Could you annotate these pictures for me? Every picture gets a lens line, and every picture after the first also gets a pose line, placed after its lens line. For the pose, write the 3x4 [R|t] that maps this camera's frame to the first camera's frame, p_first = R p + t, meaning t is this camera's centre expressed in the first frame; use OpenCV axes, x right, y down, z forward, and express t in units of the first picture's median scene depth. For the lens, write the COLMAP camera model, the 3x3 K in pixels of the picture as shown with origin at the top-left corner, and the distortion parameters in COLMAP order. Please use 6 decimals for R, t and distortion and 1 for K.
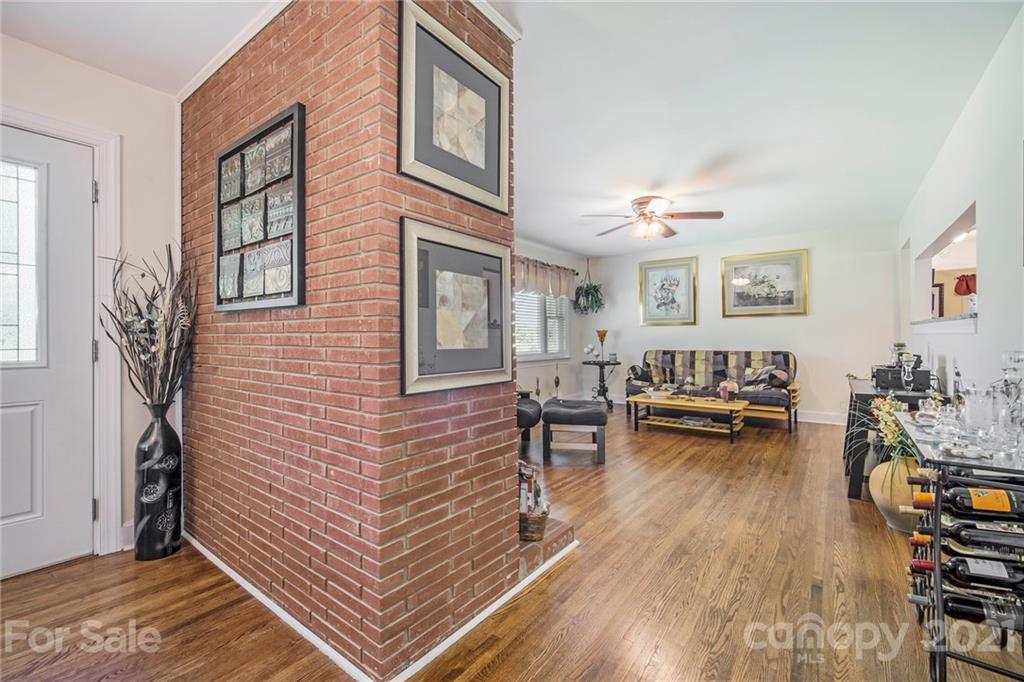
lens RADIAL K [[417.2, 0, 524.3], [0, 417.2, 309.6], [0, 0, 1]] dist [-0.001642, 0.000037]
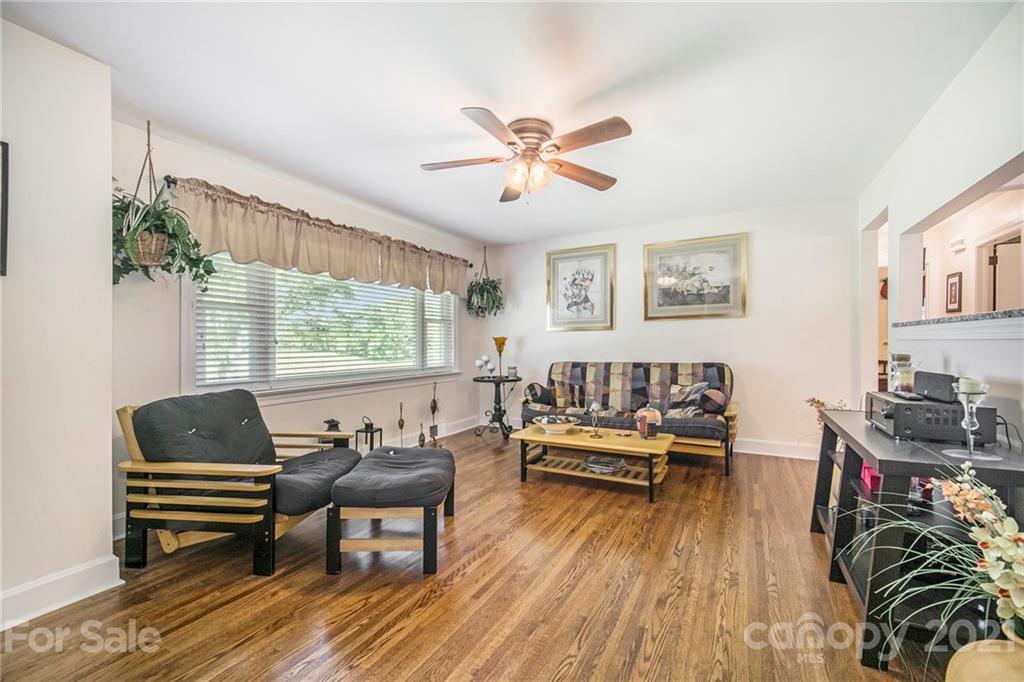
lens RADIAL K [[417.2, 0, 522.5], [0, 417.2, 332.1], [0, 0, 1]] dist [-0.001642, 0.000037]
pose [[0.989298, -0.005303, 0.145810, 0.132626], [-0.000327, 0.999256, 0.038565, 0.011453], [-0.145906, -0.038200, 0.988561, 0.254334]]
